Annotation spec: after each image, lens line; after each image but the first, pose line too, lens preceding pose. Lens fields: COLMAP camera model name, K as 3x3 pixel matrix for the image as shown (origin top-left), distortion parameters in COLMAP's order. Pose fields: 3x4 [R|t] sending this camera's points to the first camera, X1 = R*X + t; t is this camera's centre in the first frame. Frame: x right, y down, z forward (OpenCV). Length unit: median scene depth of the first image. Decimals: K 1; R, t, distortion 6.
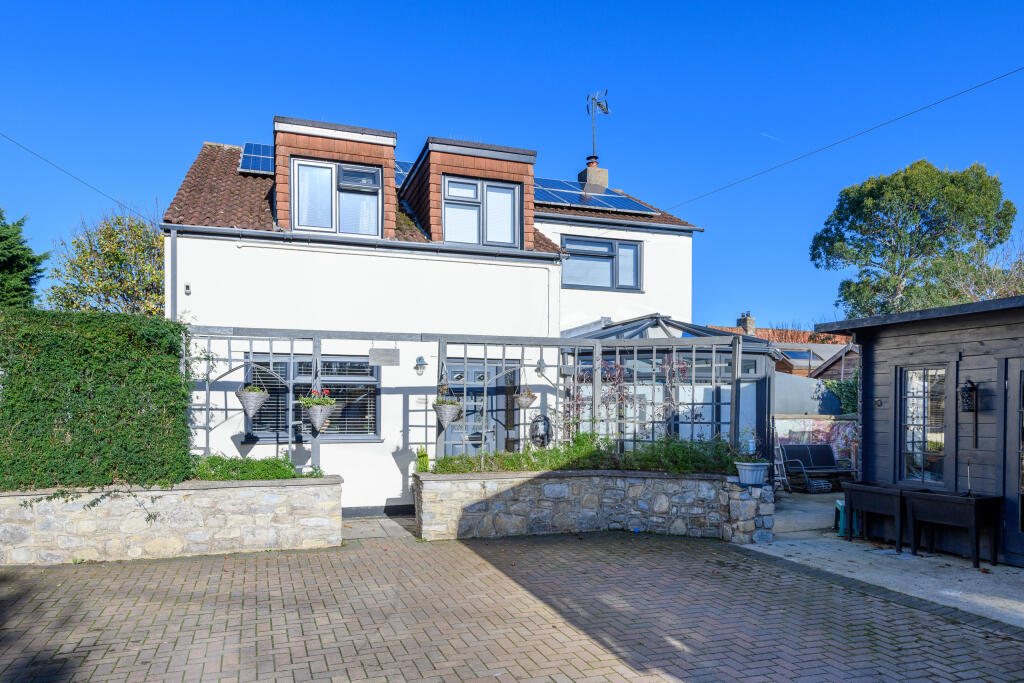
lens RADIAL K [[682.8, 0, 500.2], [0, 682.8, 409.5], [0, 0, 1]] dist [0.013107, -0.005893]
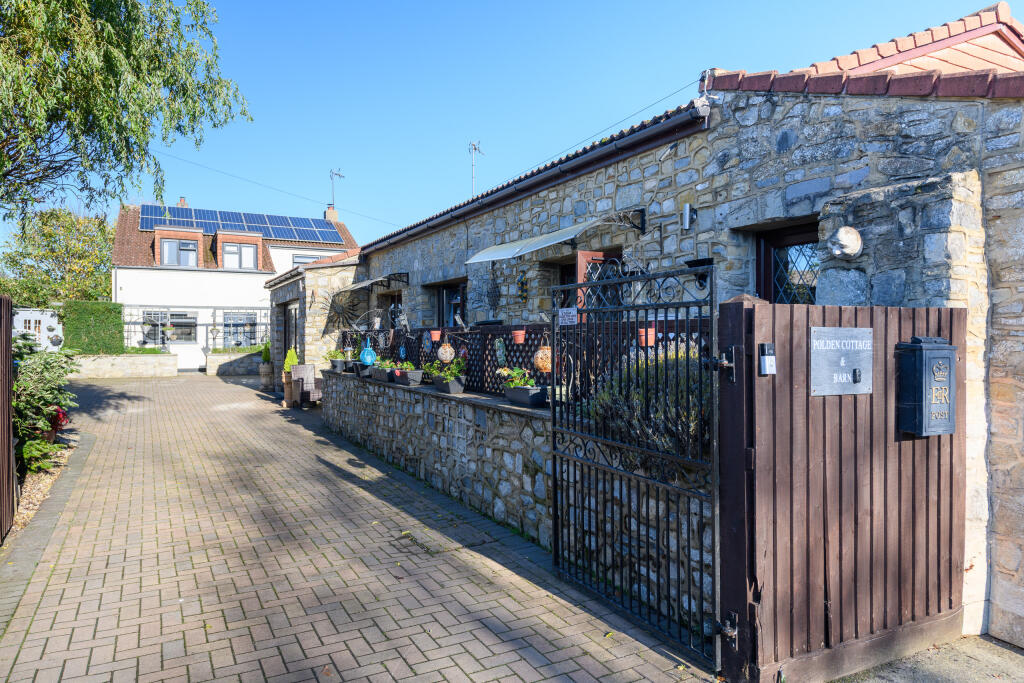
lens RADIAL K [[682.8, 0, 513.8], [0, 682.8, 341.7], [0, 0, 1]] dist [0.013107, -0.005893]
pose [[0.988884, -0.000012, 0.148690, 0.715903], [-0.000963, 0.999979, 0.006480, 0.022049], [-0.148687, -0.006551, 0.988863, -2.013202]]
